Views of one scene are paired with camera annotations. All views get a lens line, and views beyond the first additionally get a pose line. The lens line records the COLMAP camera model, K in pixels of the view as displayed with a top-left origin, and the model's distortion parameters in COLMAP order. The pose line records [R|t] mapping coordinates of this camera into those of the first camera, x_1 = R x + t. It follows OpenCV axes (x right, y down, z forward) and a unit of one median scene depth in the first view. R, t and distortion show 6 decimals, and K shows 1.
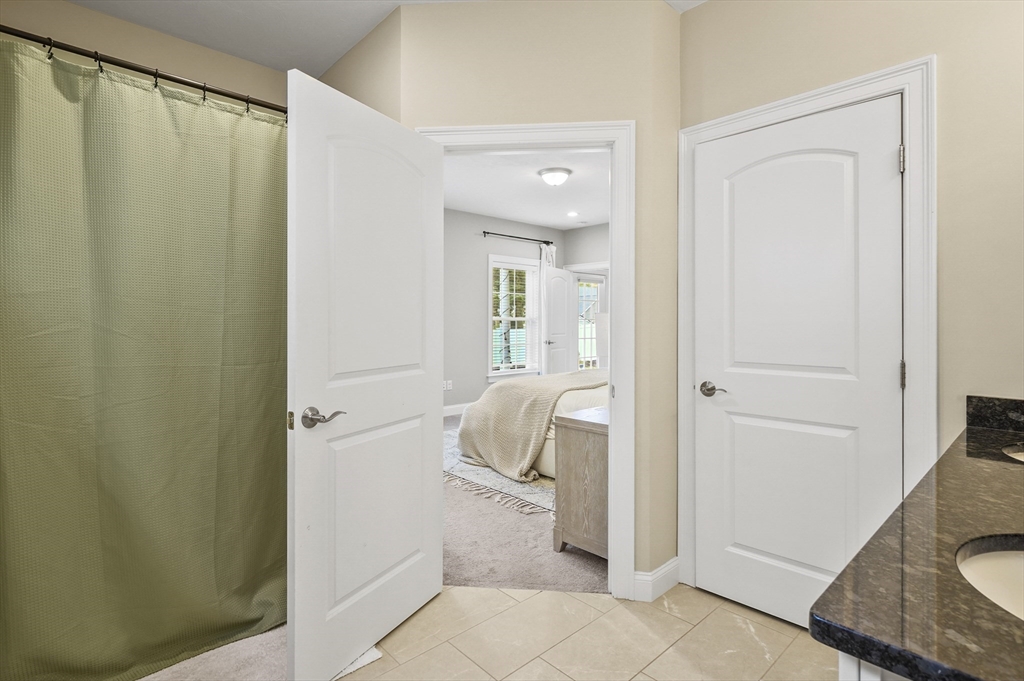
lens RADIAL K [[502.7, 0, 508.7], [0, 502.7, 330.7], [0, 0, 1]] dist [0.000424, -0.000086]
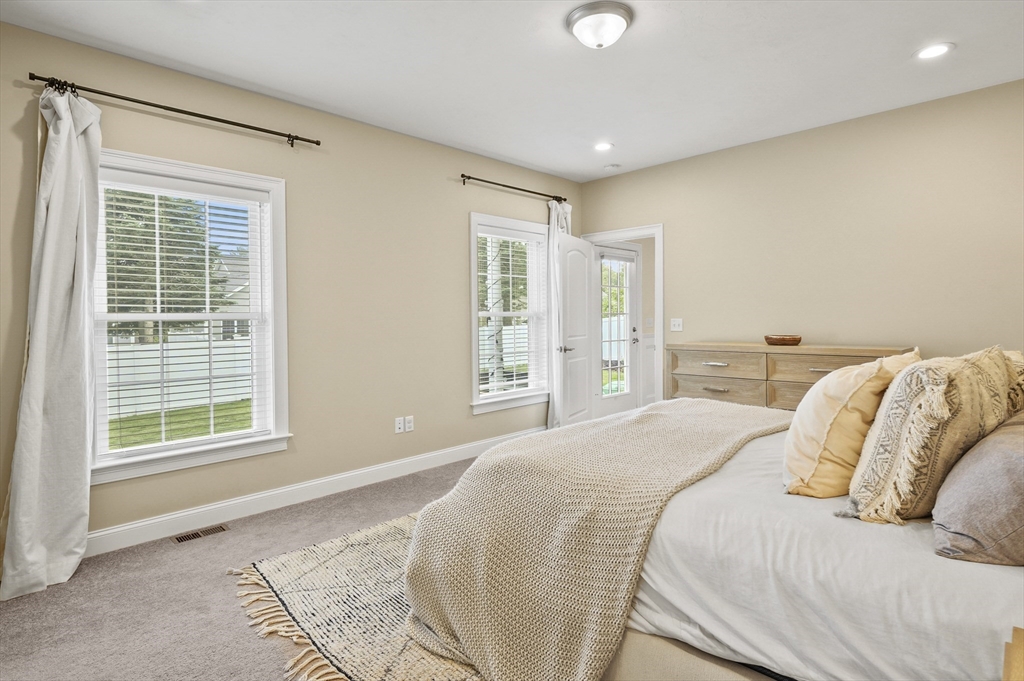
lens RADIAL K [[502.7, 0, 508.7], [0, 502.7, 330.7], [0, 0, 1]] dist [0.000424, -0.000086]
pose [[0.999452, -0.013840, 0.030059, -0.011941], [0.013624, 0.999880, 0.007352, -0.006258], [-0.030157, -0.006939, 0.999521, 0.336103]]
